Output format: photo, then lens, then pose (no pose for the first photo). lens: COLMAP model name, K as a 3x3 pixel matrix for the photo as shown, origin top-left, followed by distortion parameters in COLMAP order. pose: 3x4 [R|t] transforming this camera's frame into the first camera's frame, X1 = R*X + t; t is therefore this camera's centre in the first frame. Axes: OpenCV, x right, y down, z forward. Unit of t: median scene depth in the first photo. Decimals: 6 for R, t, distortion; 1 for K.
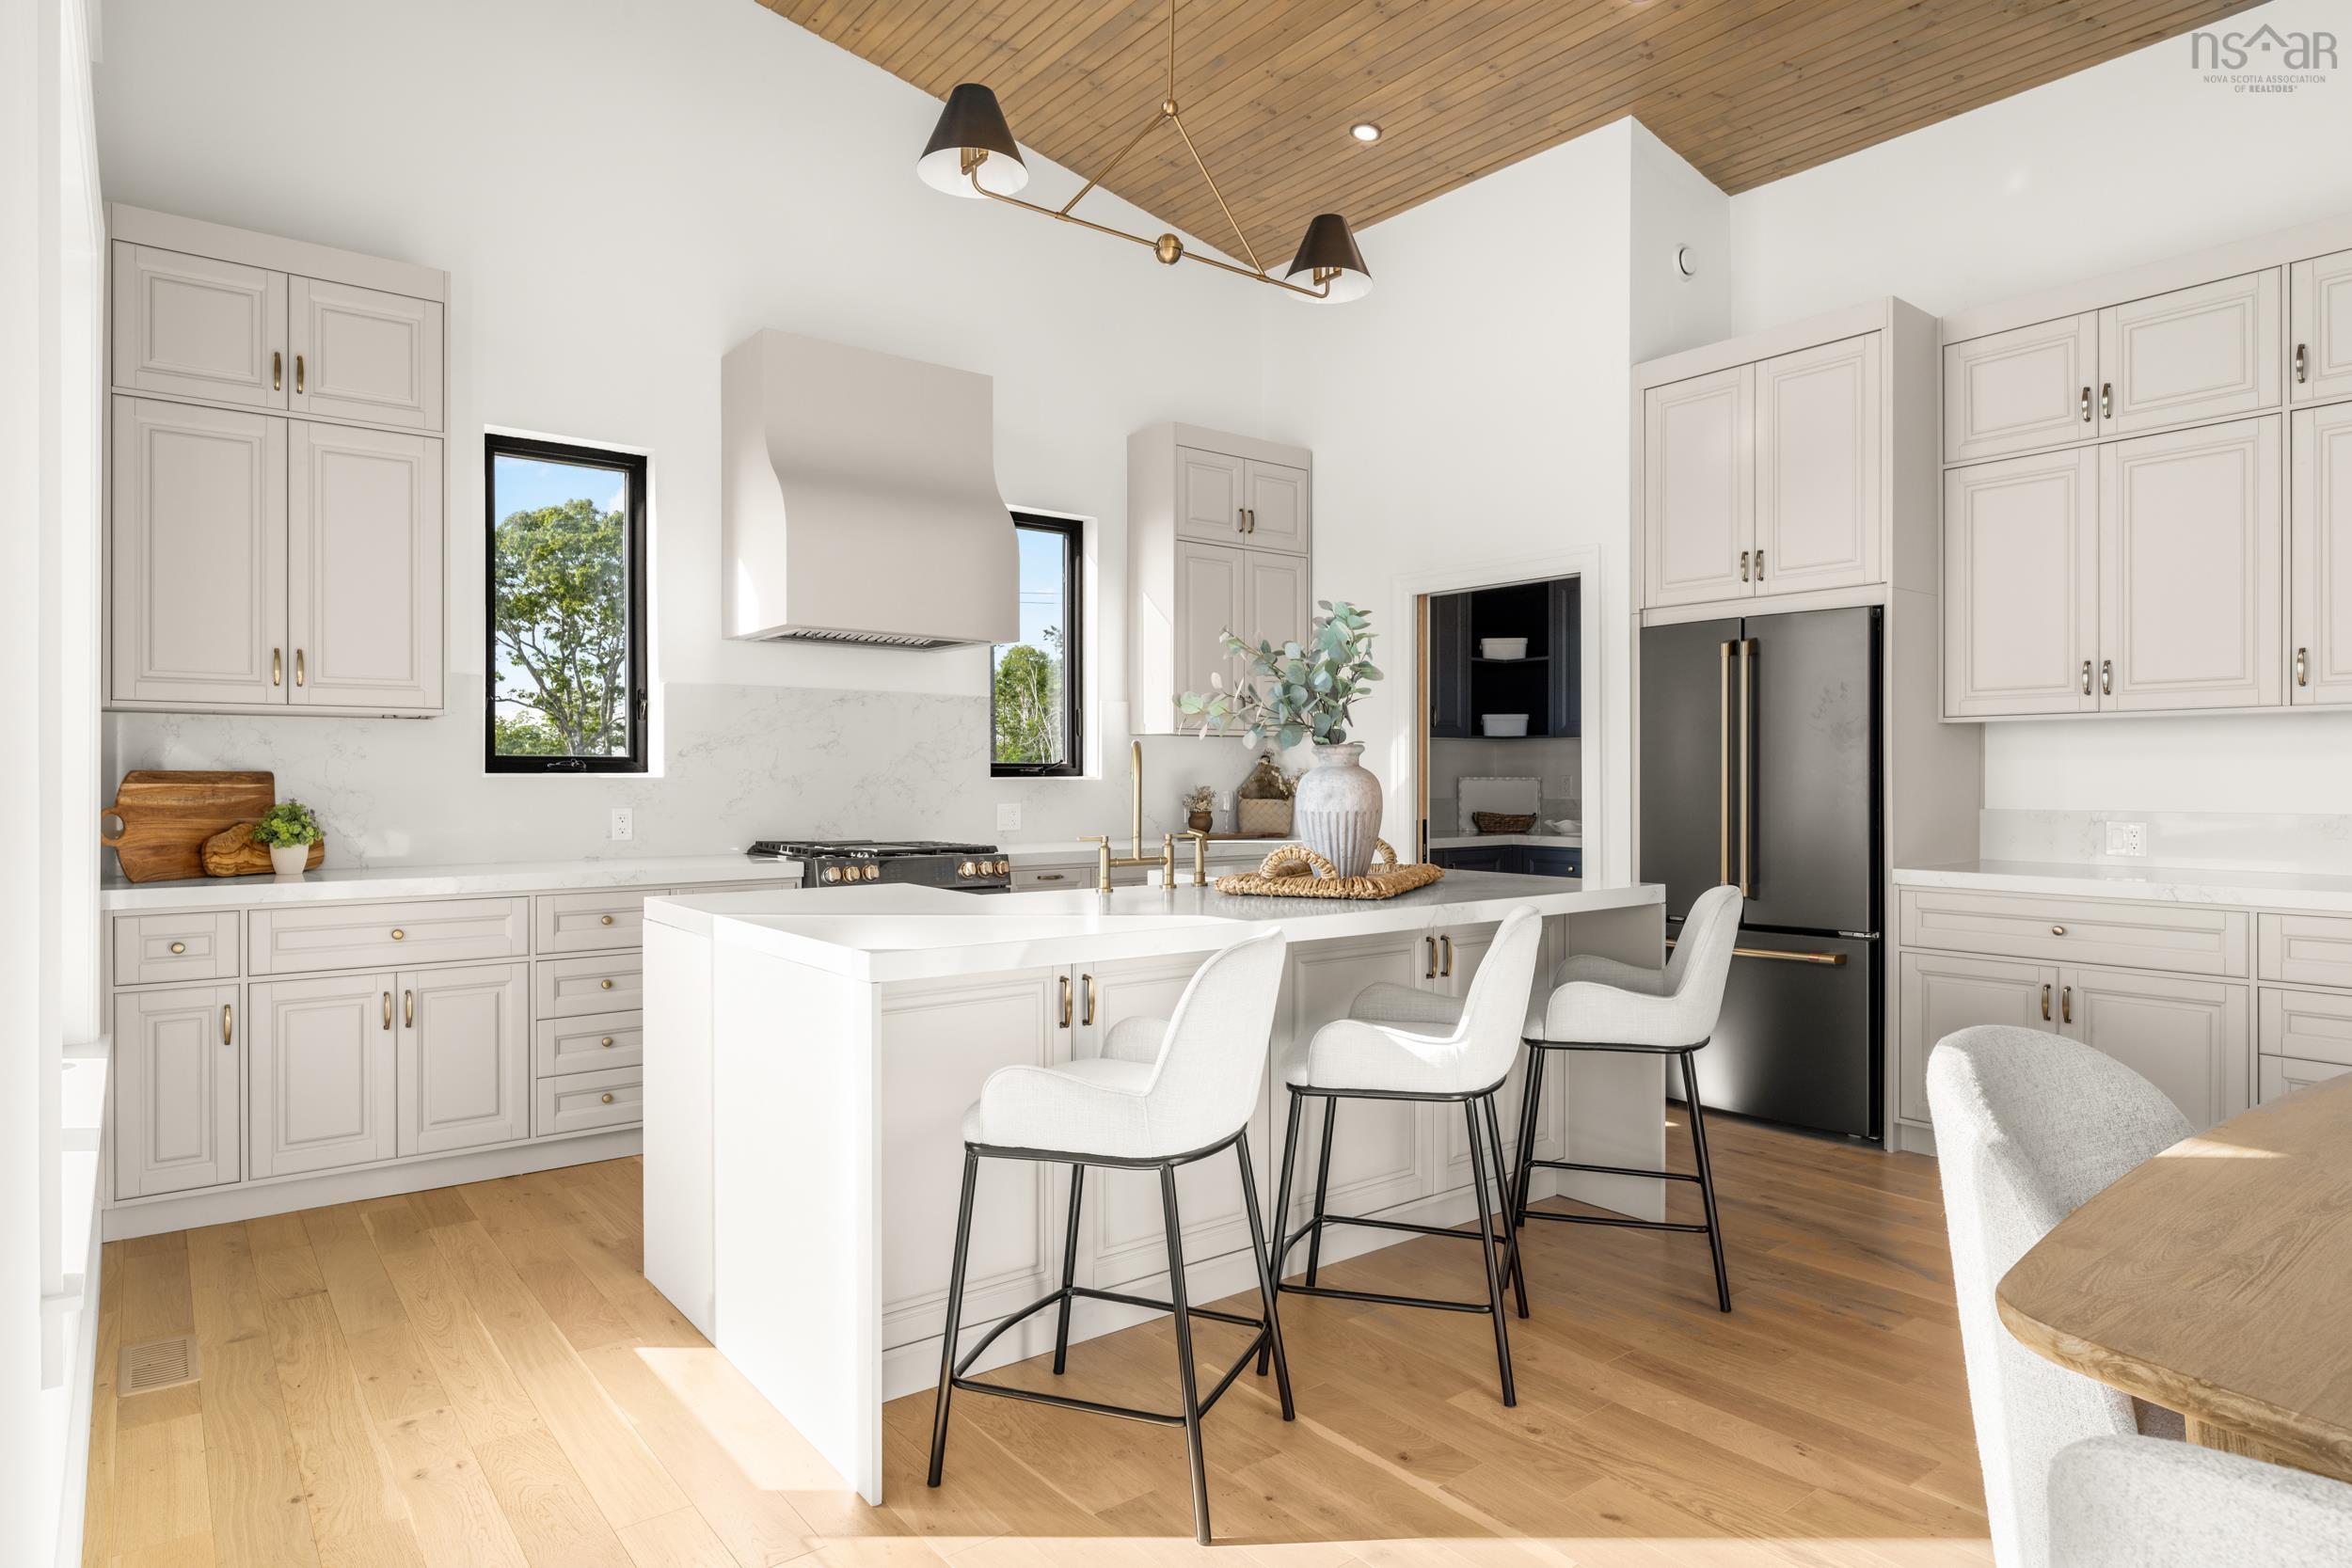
lens RADIAL K [[1330.5, 0, 1176.1], [0, 1330.5, 778.6], [0, 0, 1]] dist [-0.002344, -0.000227]
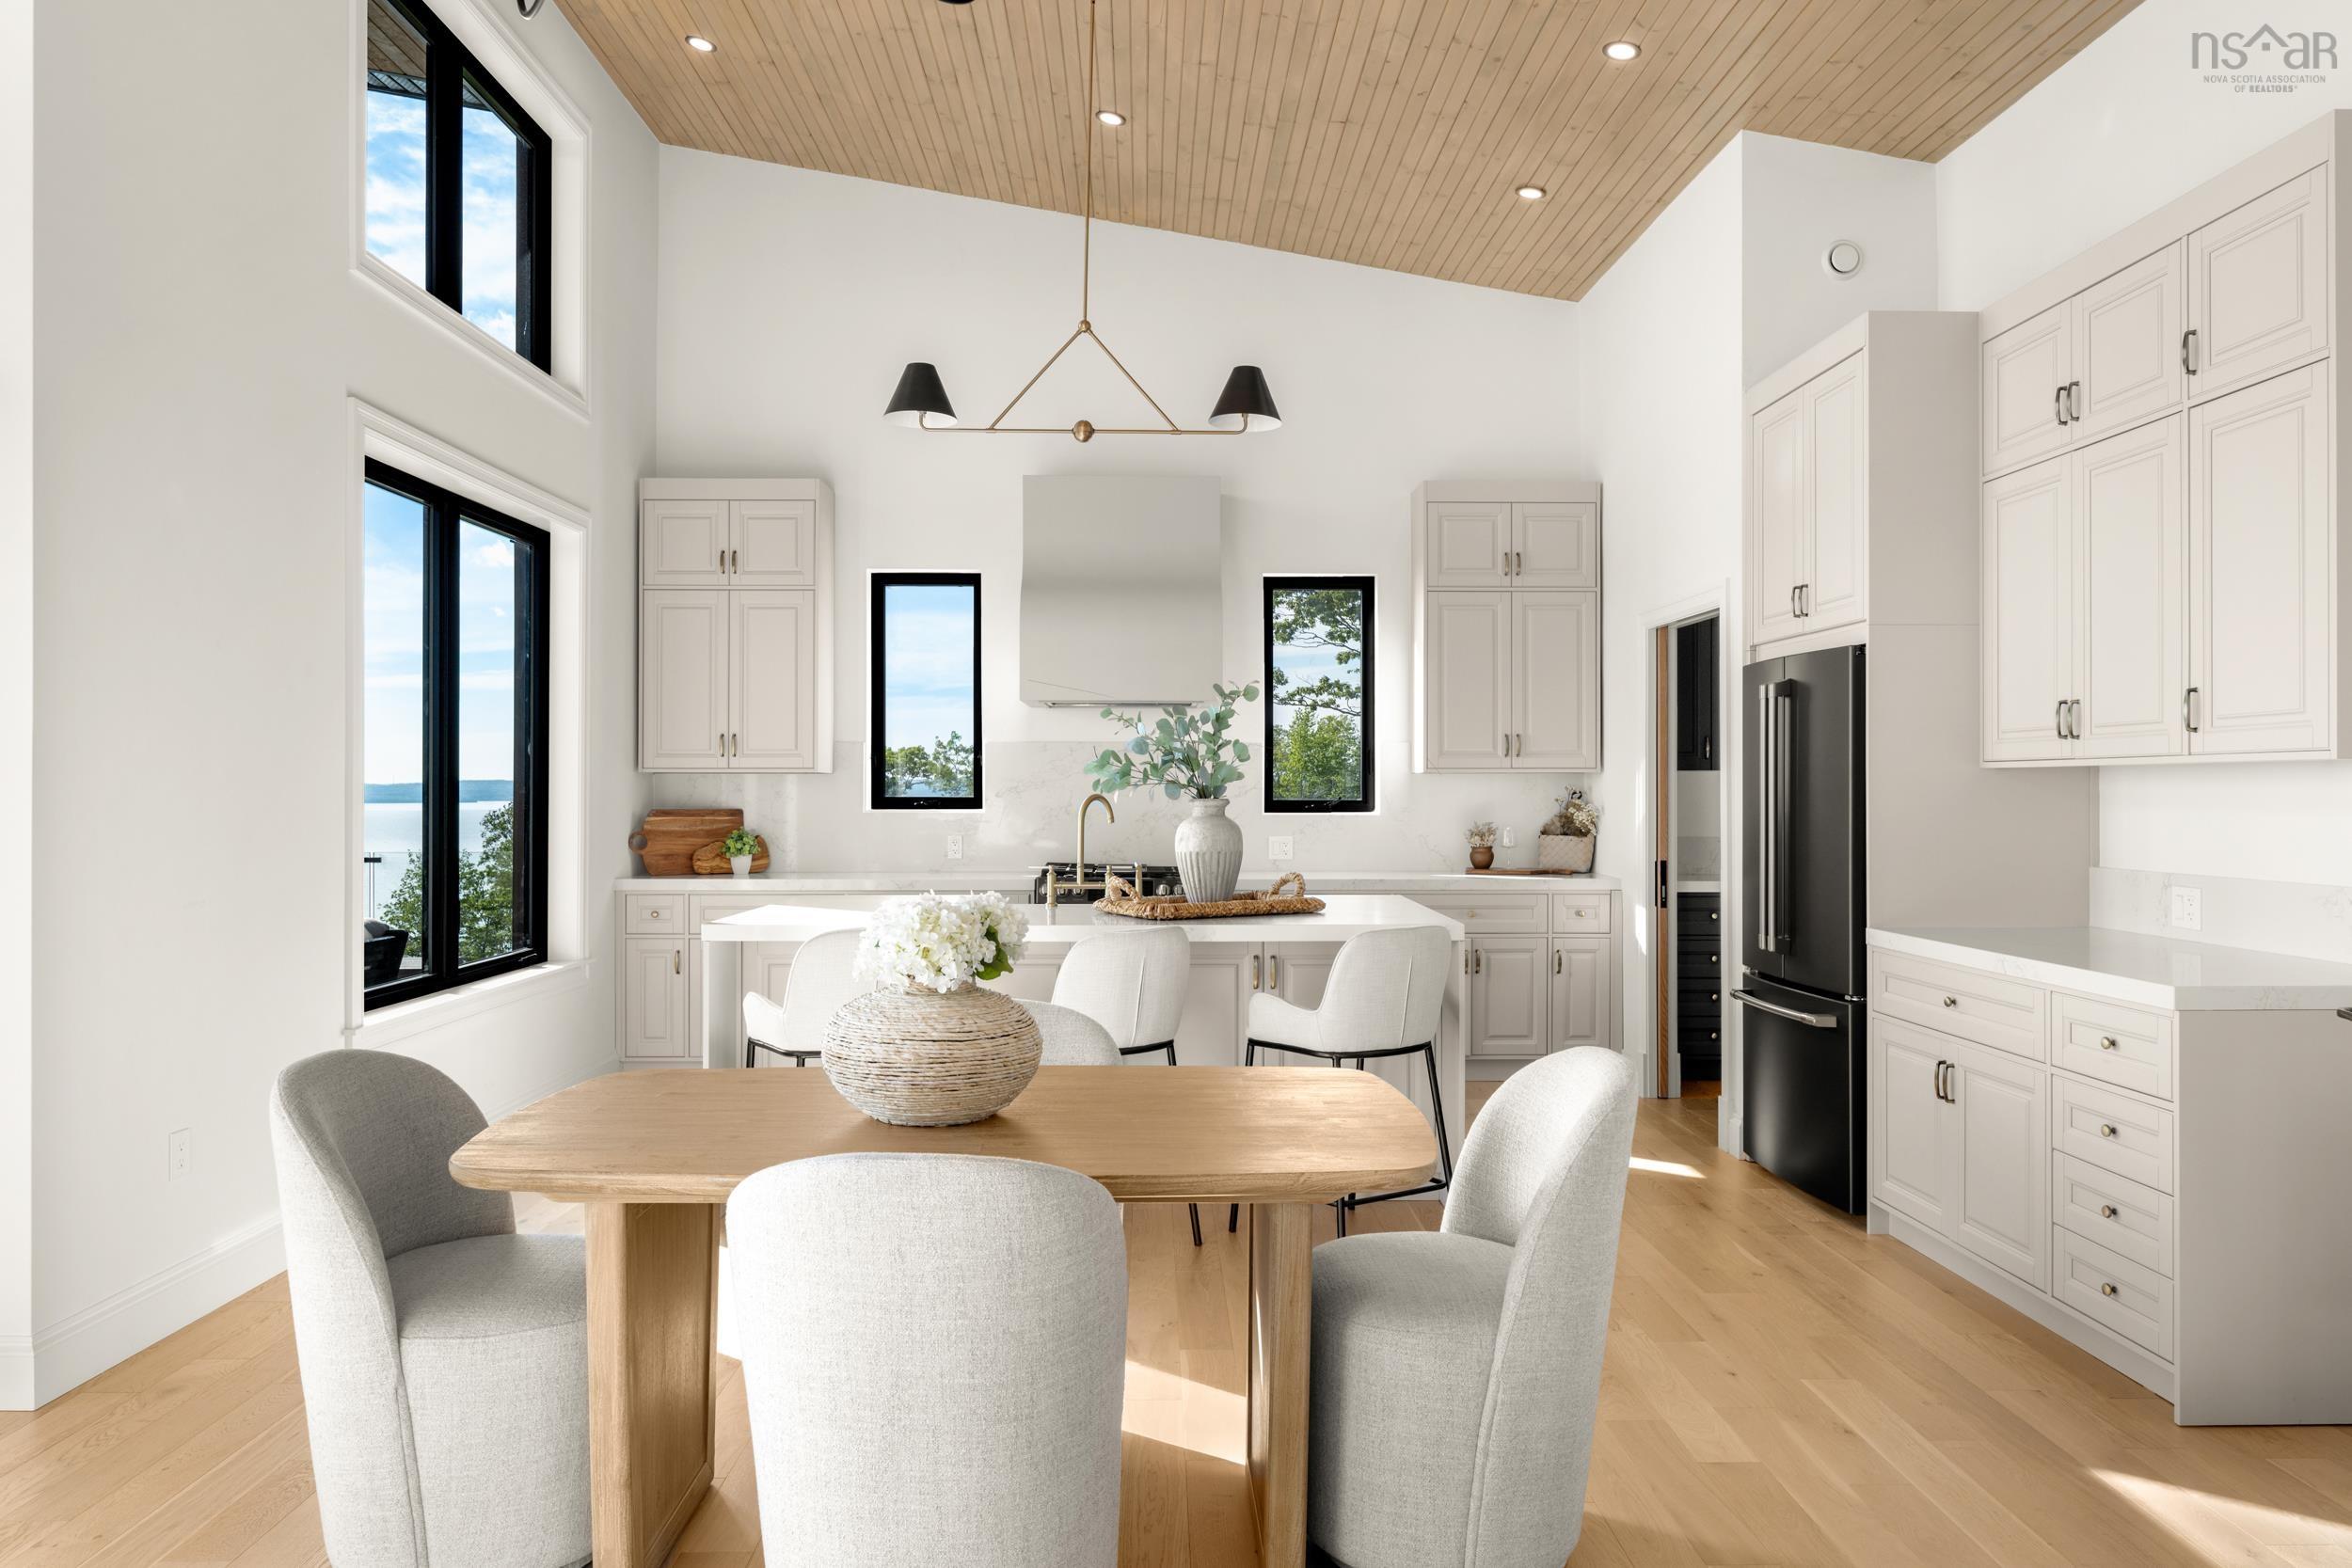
lens RADIAL K [[1562.6, 0, 1176.0], [0, 1562.6, 784.0], [0, 0, 1]] dist [-0.000166, -0.002327]
pose [[0.798076, -0.000755, -0.602556, 0.852410], [-0.001467, 0.999994, -0.003196, -0.029854], [0.602555, 0.003435, 0.798070, -0.171703]]
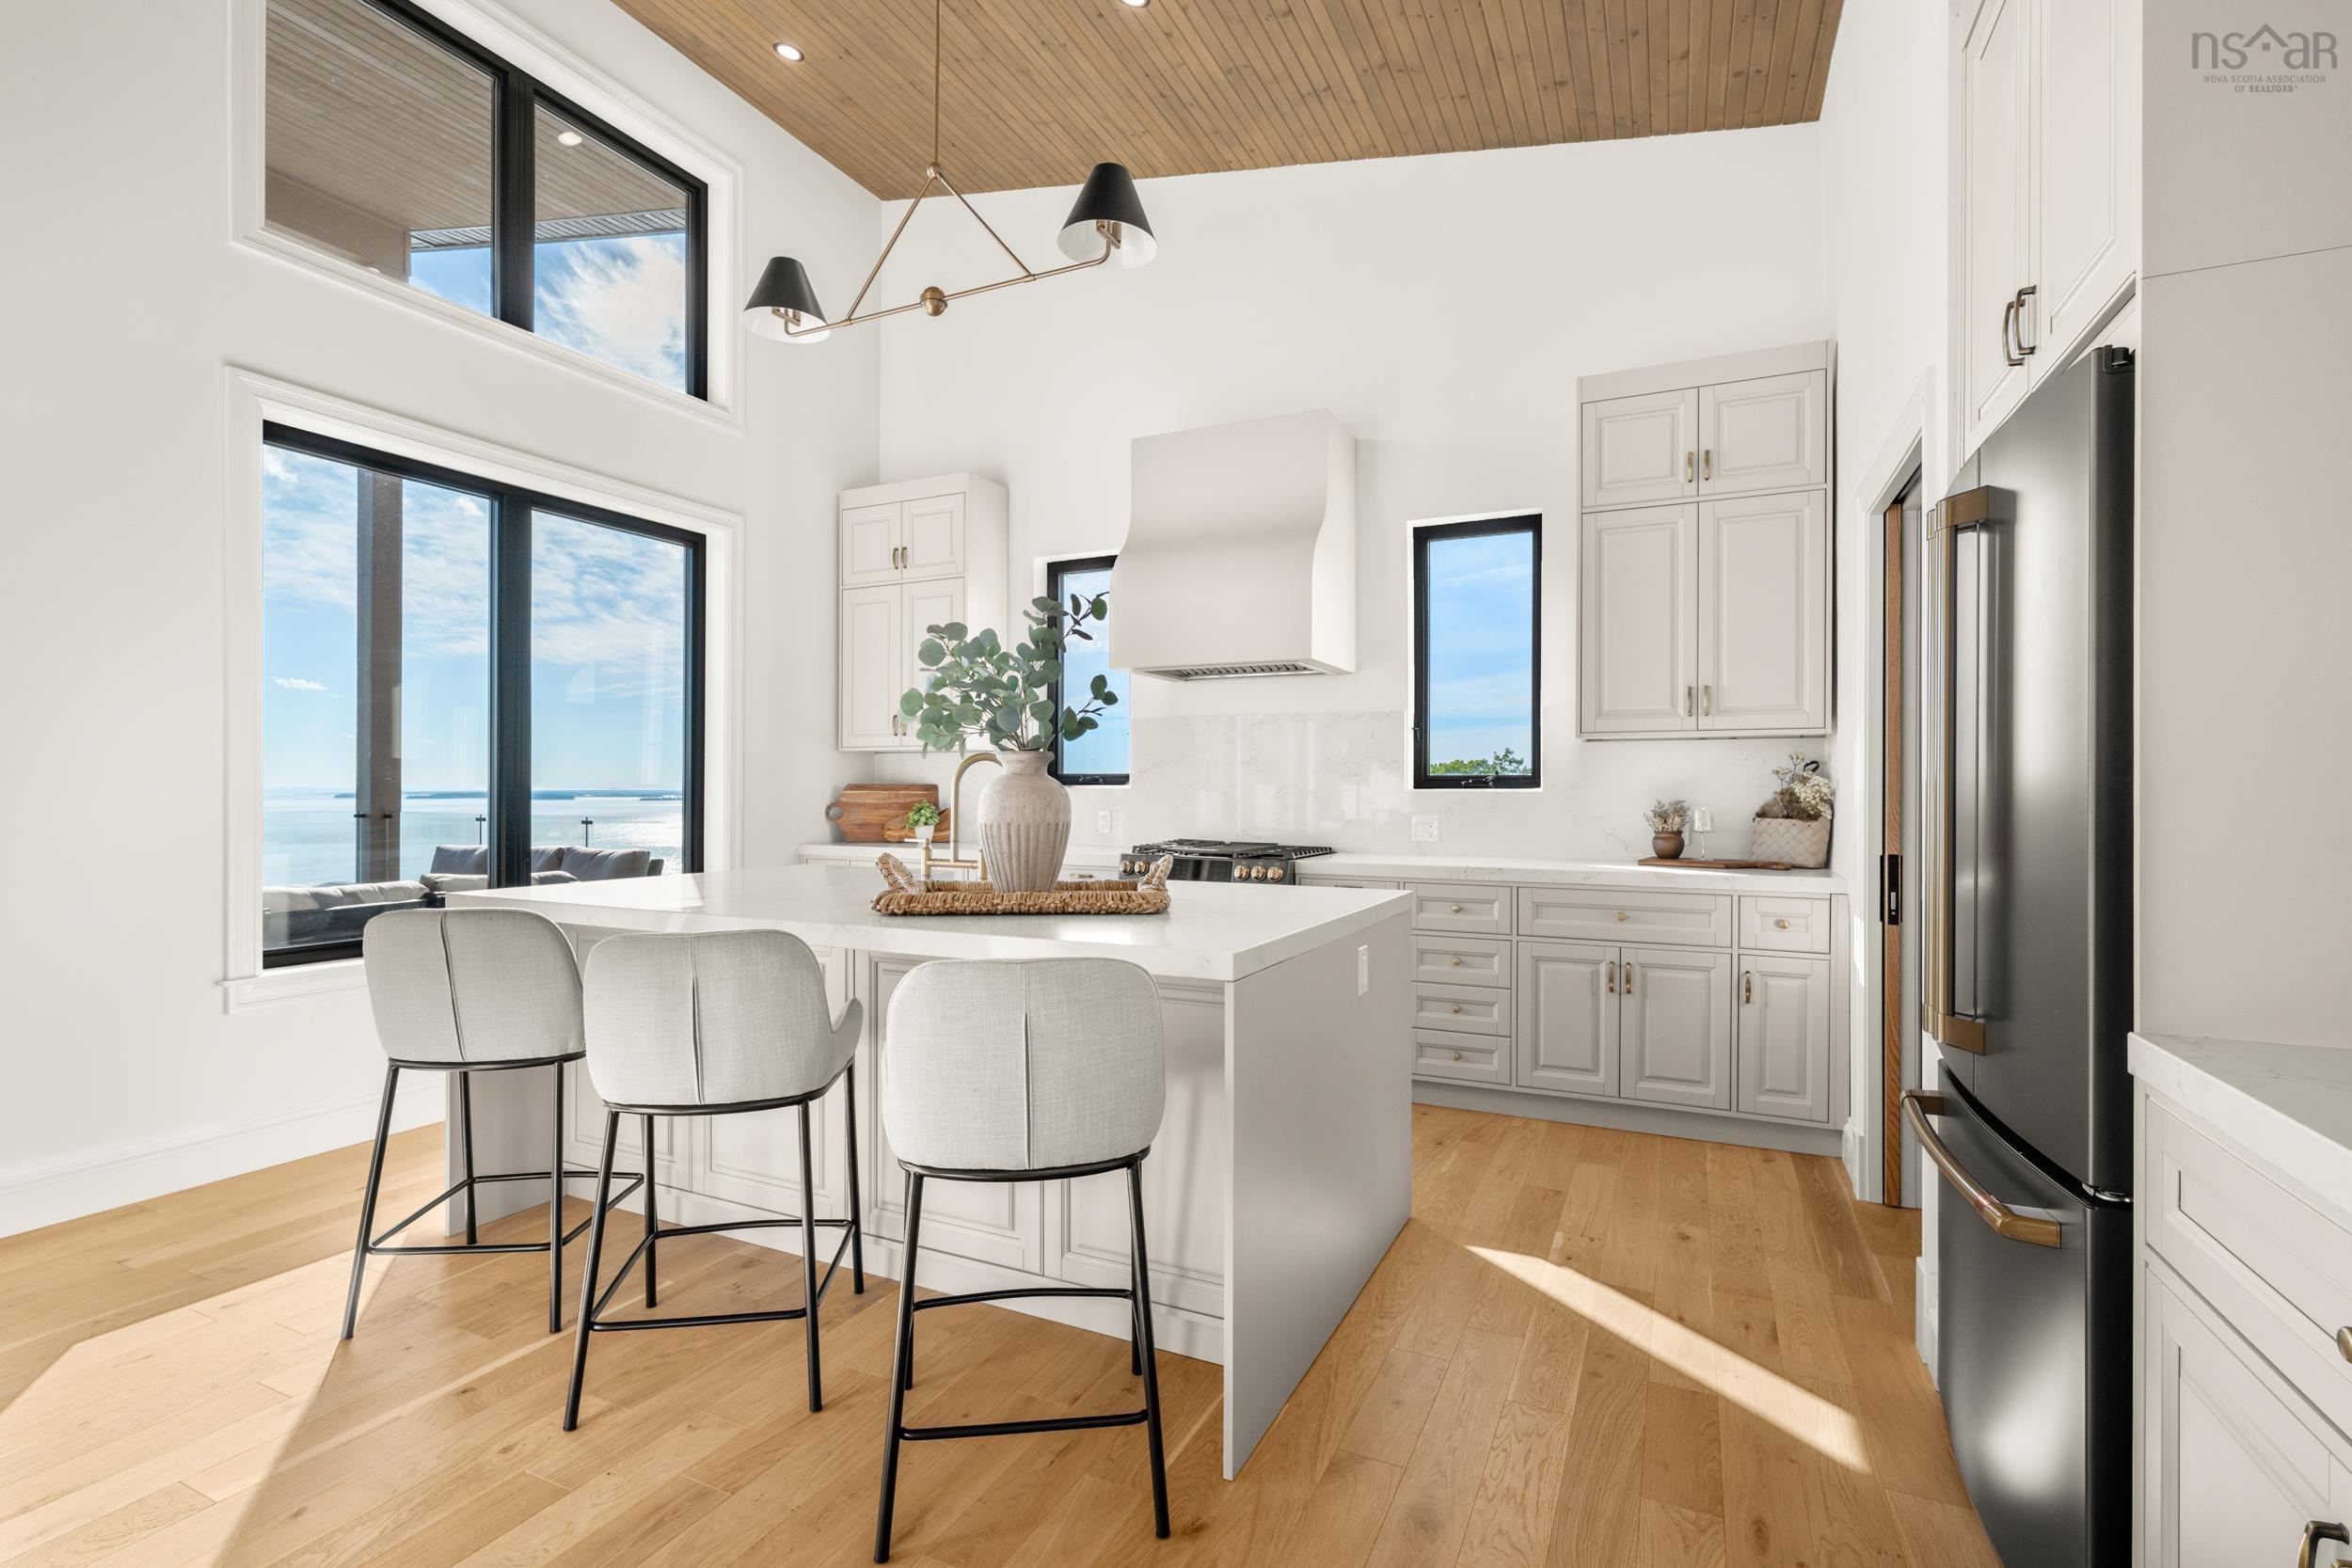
lens RADIAL K [[1068.7, 0, 1177.6], [0, 1068.7, 792.2], [0, 0, 1]] dist [-0.001147, -0.000005]
pose [[0.447054, 0.003830, -0.894499, 0.722110], [-0.003847, 0.999990, 0.002358, 0.000462], [0.894499, 0.002387, 0.447064, 0.656689]]
